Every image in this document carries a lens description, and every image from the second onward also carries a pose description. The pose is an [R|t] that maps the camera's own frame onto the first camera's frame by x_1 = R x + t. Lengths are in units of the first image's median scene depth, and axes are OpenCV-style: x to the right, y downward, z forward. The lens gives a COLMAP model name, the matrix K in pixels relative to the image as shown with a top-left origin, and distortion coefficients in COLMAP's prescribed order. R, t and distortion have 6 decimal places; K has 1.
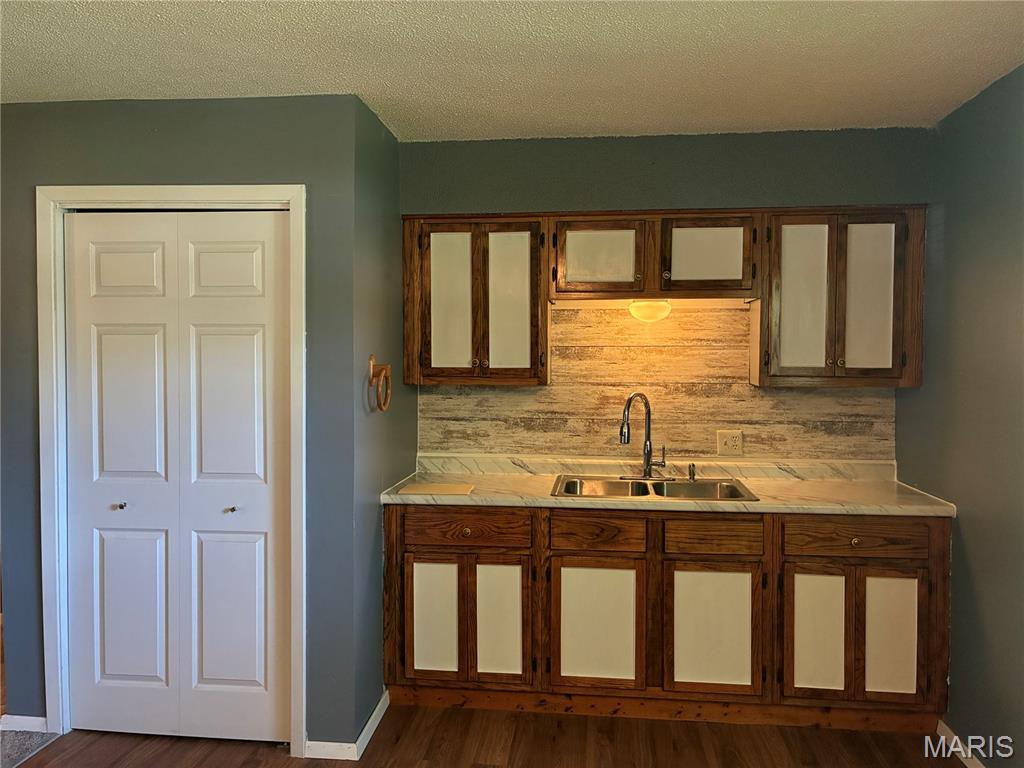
lens RADIAL K [[769.3, 0, 514.5], [0, 769.3, 378.4], [0, 0, 1]] dist [0.064642, -0.091232]
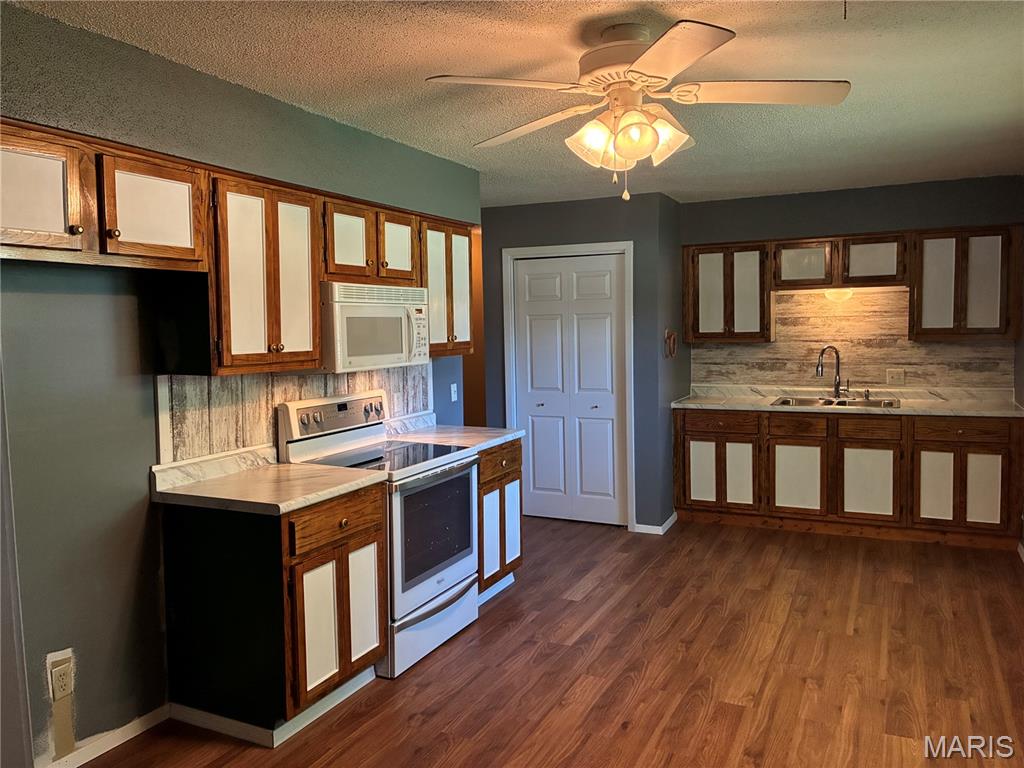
lens RADIAL K [[769.3, 0, 514.5], [0, 769.3, 378.4], [0, 0, 1]] dist [0.064642, -0.091232]
pose [[0.941021, 0.000984, -0.338346, 0.092991], [0.015489, 0.998822, 0.045984, 0.001883], [0.337993, -0.048512, 0.939898, -0.819062]]
